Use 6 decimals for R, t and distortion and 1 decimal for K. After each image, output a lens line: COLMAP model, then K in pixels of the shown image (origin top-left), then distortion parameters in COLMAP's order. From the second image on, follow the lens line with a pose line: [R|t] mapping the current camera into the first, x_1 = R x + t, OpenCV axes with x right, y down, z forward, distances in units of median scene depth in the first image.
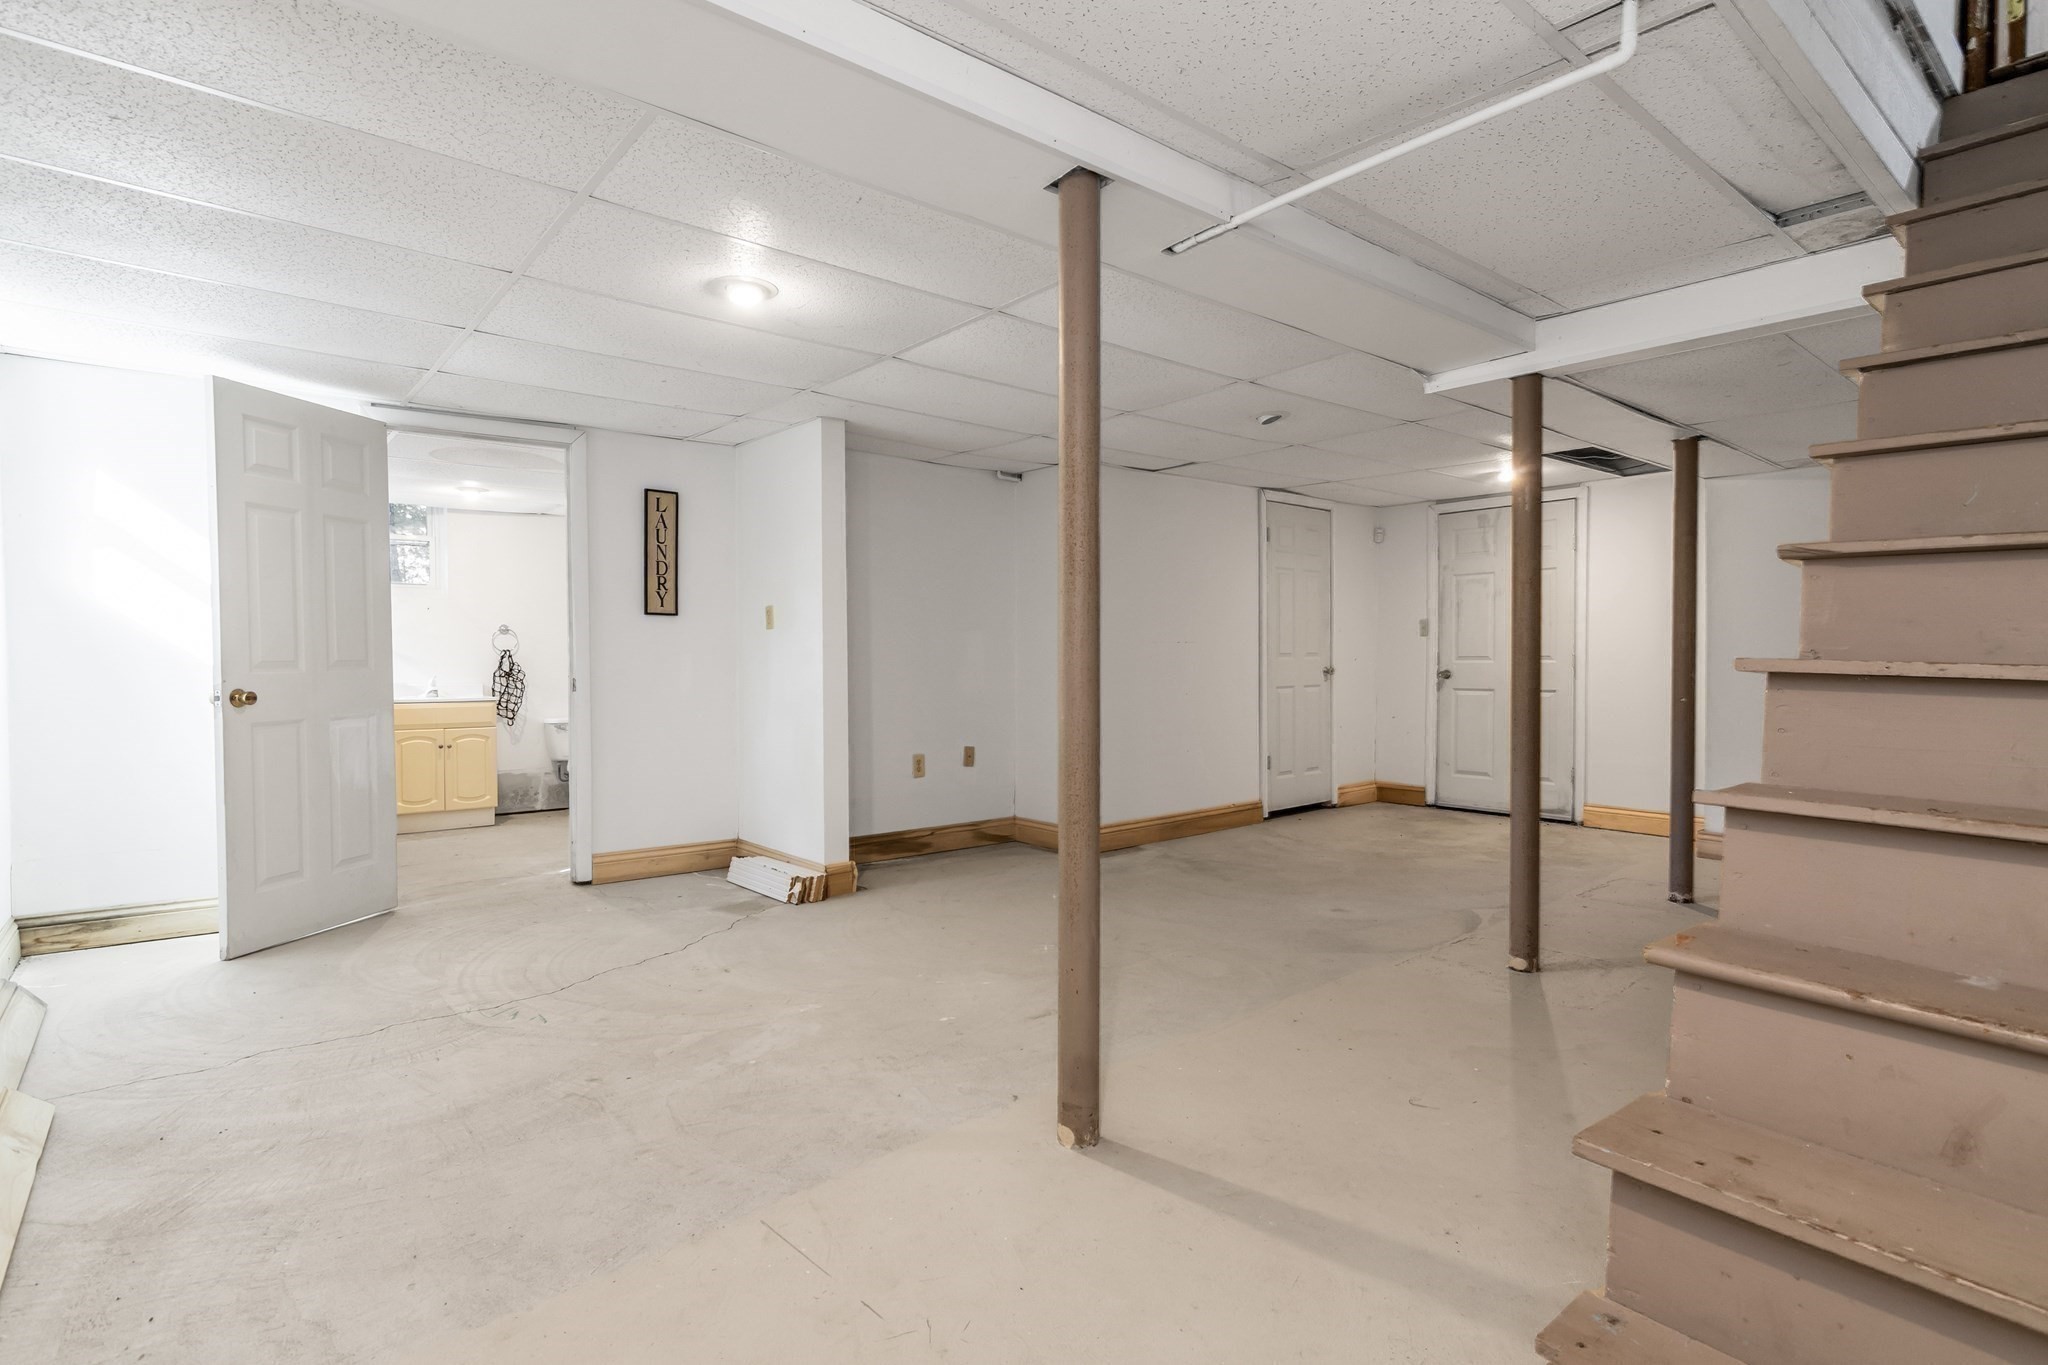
lens RADIAL K [[1010.2, 0, 1026.7], [0, 1010.2, 680.6], [0, 0, 1]] dist [0.003511, -0.000136]
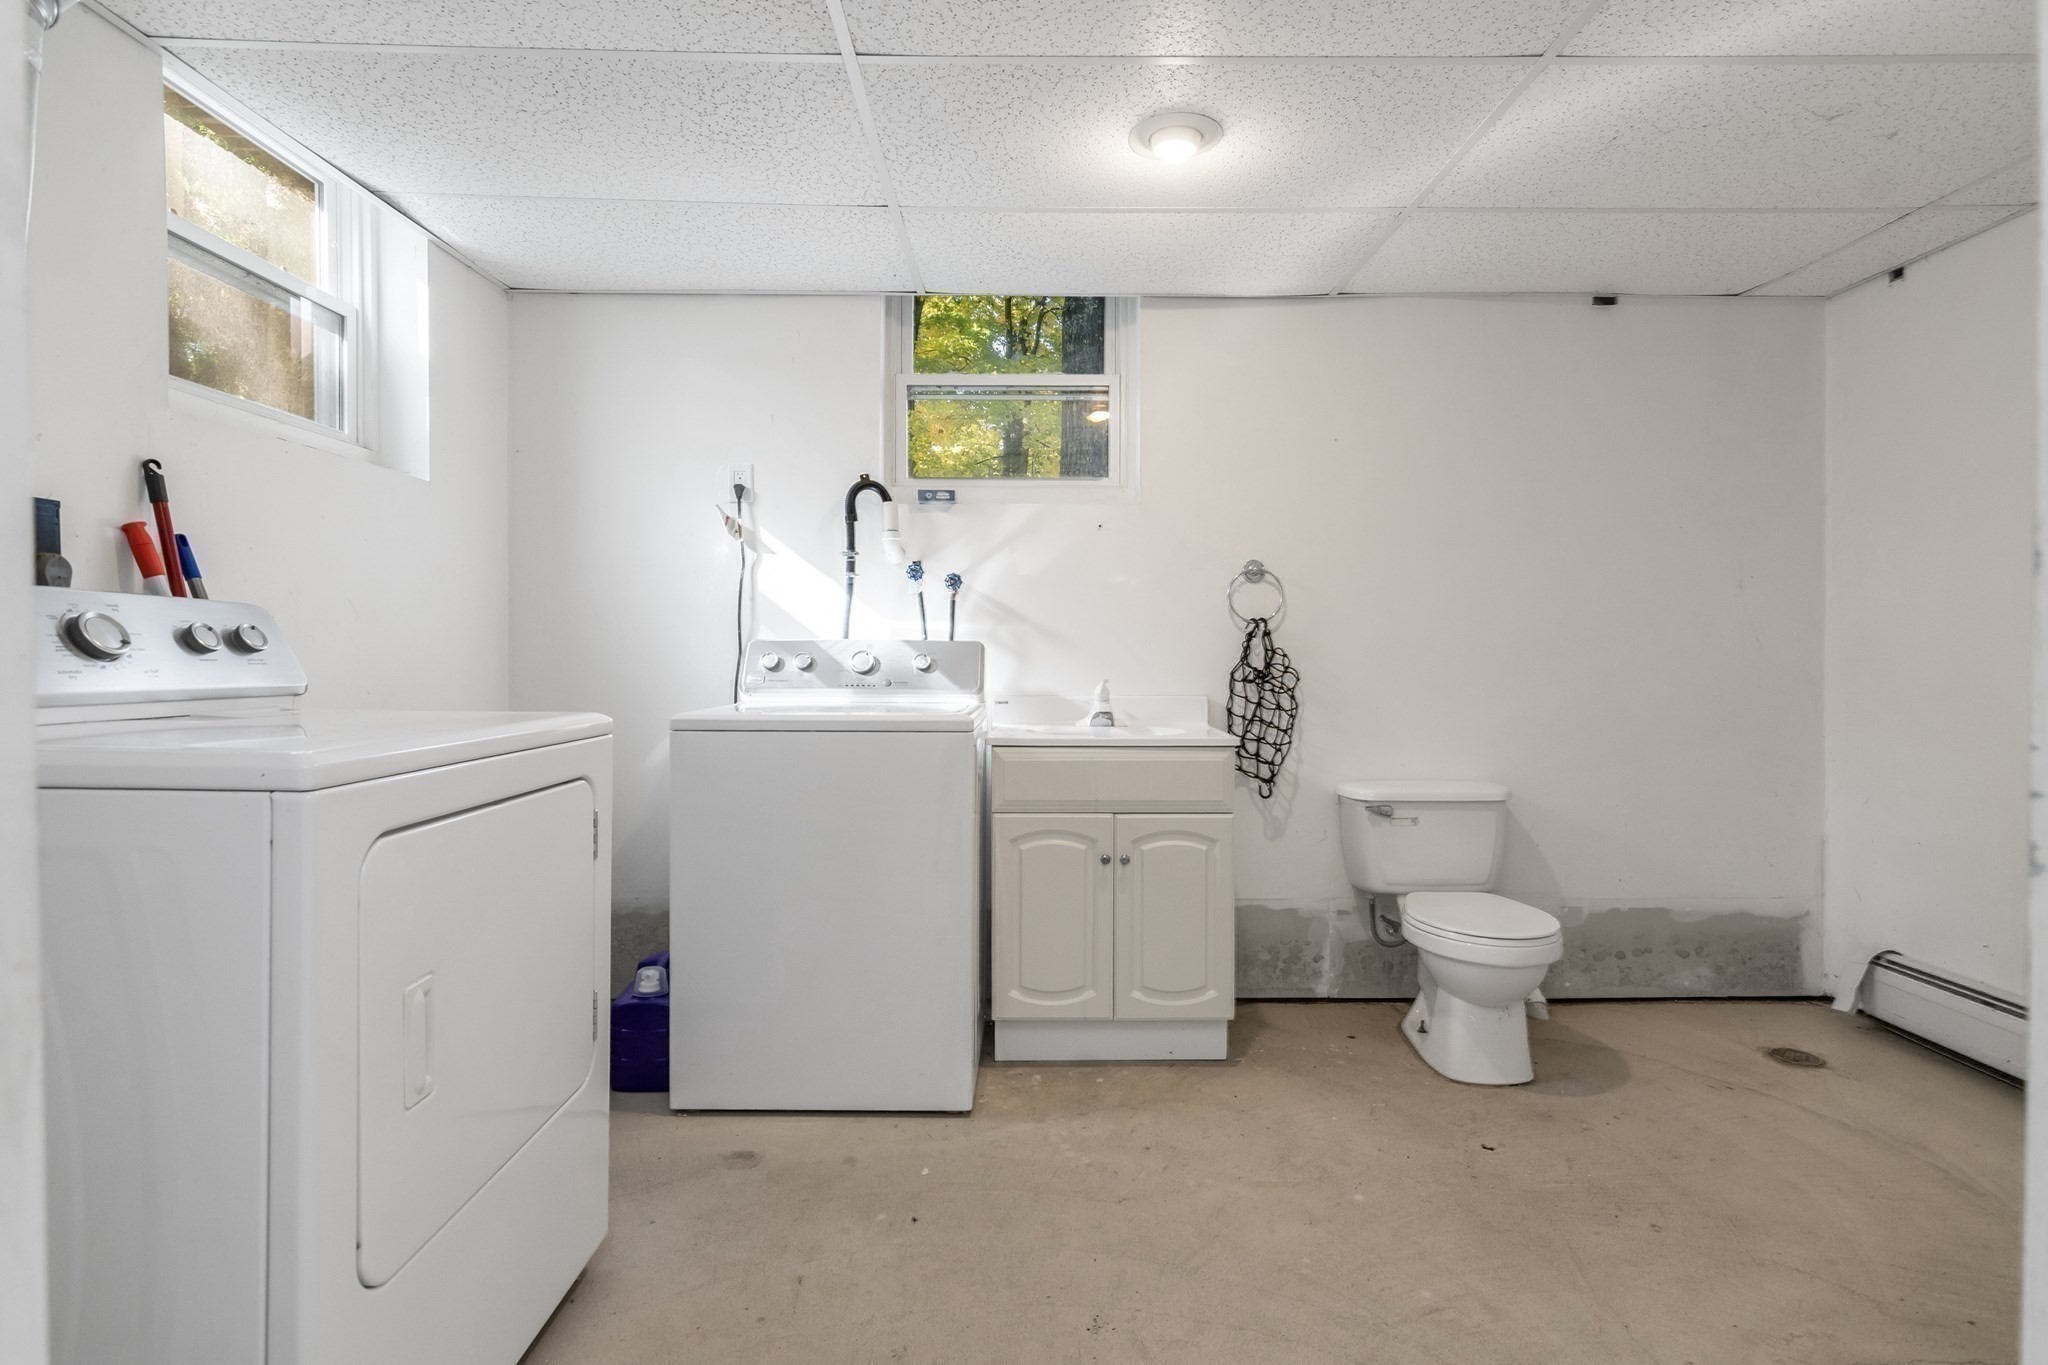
lens RADIAL K [[1010.2, 0, 1027.2], [0, 1010.2, 677.0], [0, 0, 1]] dist [0.003511, -0.000136]
pose [[0.771280, 0.012161, -0.636380, -0.318913], [-0.013773, 0.999902, 0.002415, -0.005587], [0.636347, 0.006902, 0.771372, 0.610389]]
